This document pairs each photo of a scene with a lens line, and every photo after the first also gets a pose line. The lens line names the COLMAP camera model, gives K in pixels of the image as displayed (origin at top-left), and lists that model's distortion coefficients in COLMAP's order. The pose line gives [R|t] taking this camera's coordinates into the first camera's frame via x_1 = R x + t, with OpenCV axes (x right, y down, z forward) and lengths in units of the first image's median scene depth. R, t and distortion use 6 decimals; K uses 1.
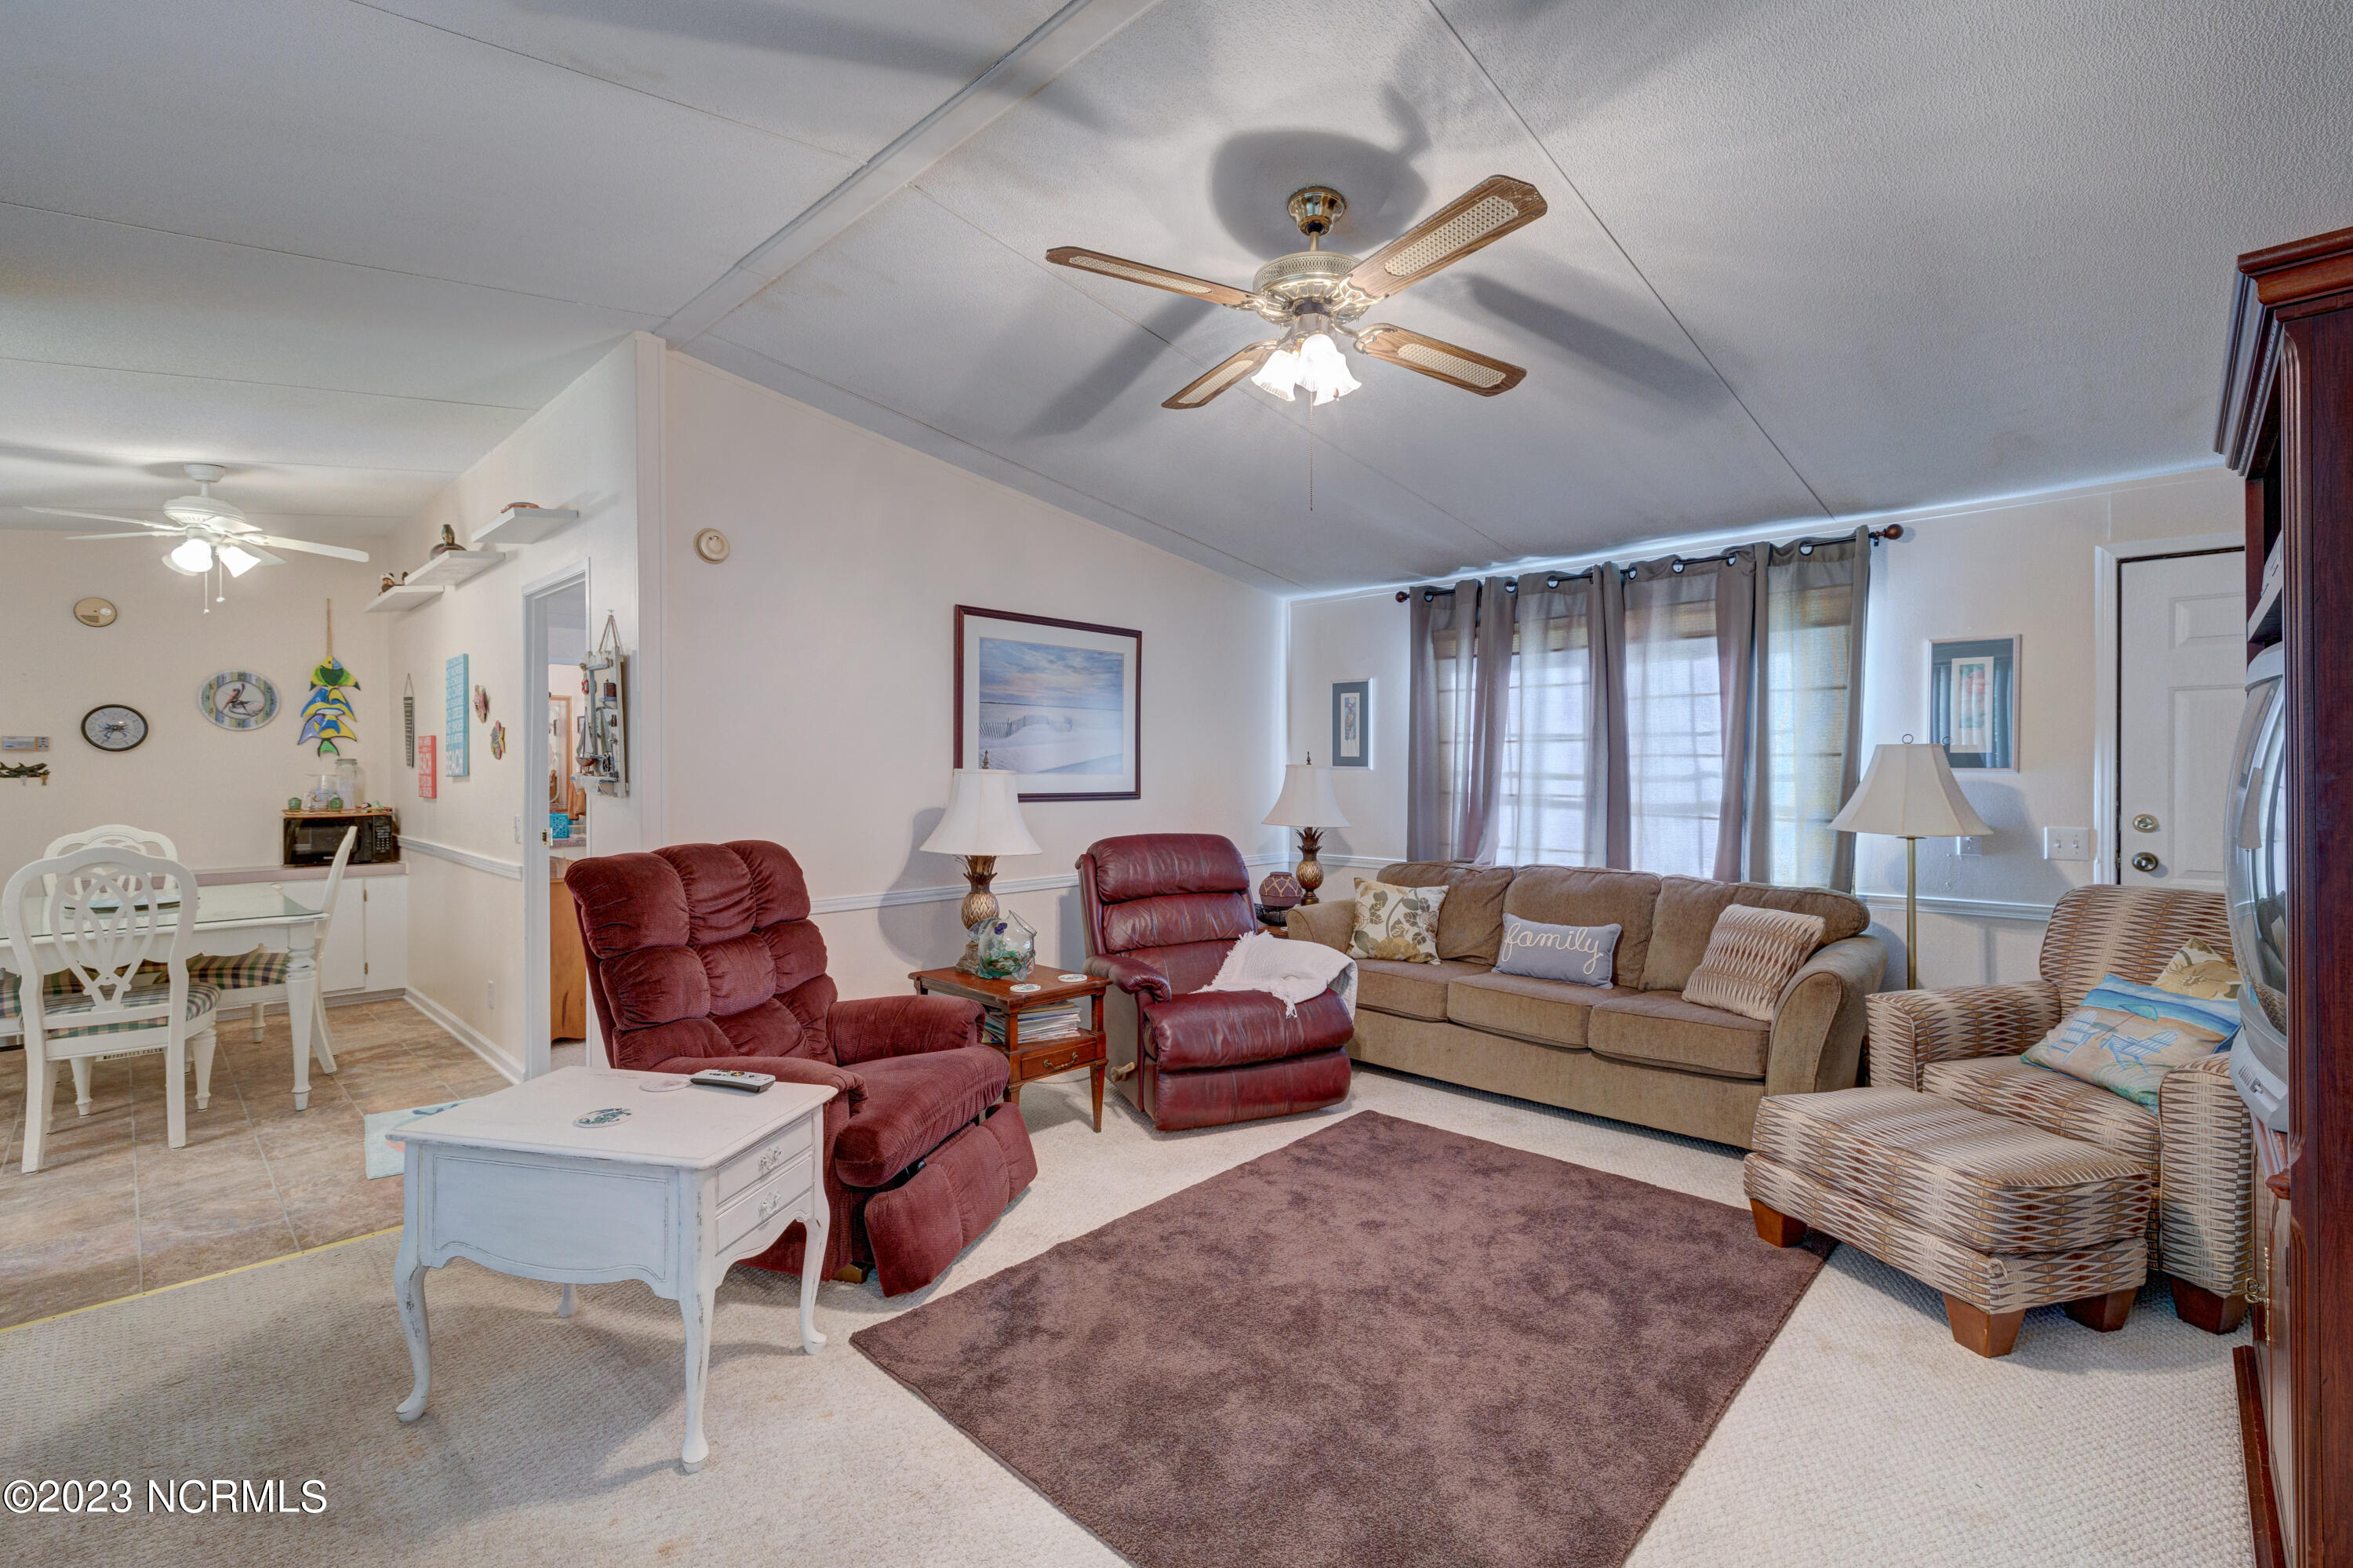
lens RADIAL K [[1016.4, 0, 1176.5], [0, 1016.4, 784.0], [0, 0, 1]] dist [-0.001854, -0.000115]
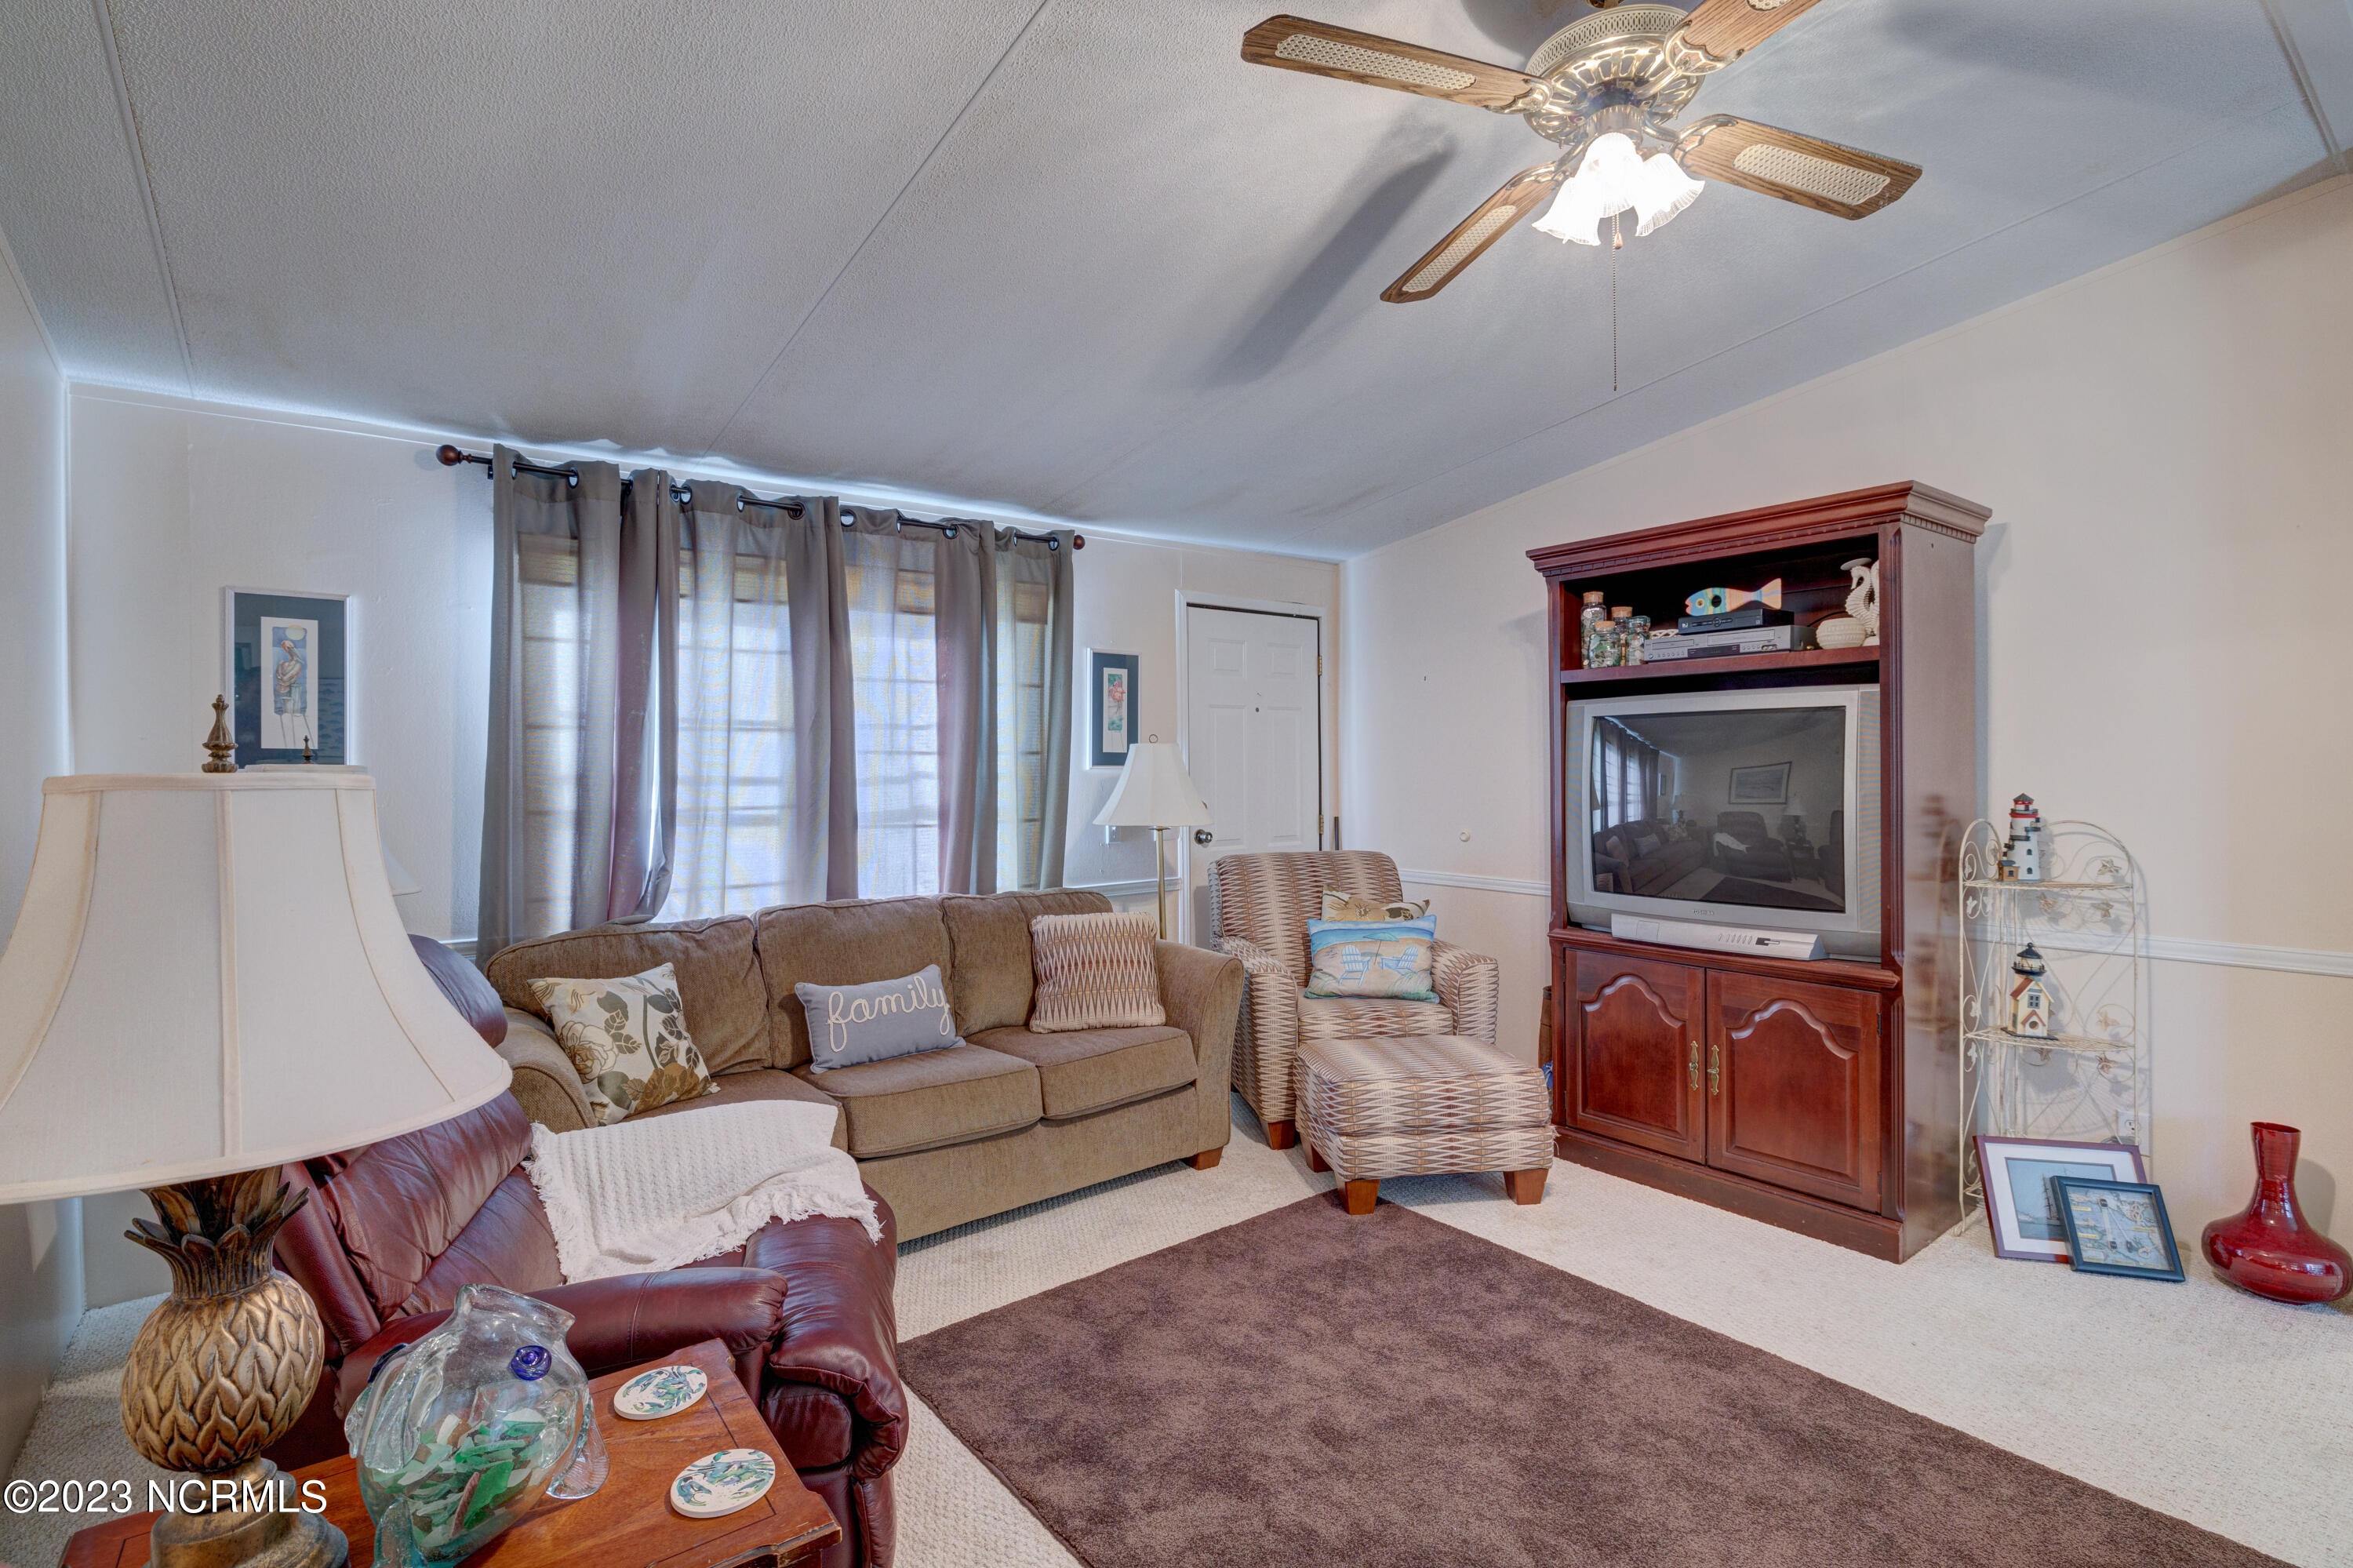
lens RADIAL K [[1116.1, 0, 1177.7], [0, 1116.1, 772.2], [0, 0, 1]] dist [-0.013908, -0.000060]
pose [[0.144745, -0.011492, 0.989402, -0.376797], [0.019605, 0.999770, 0.008745, -0.015420], [-0.989275, 0.018132, 0.144937, 0.646551]]
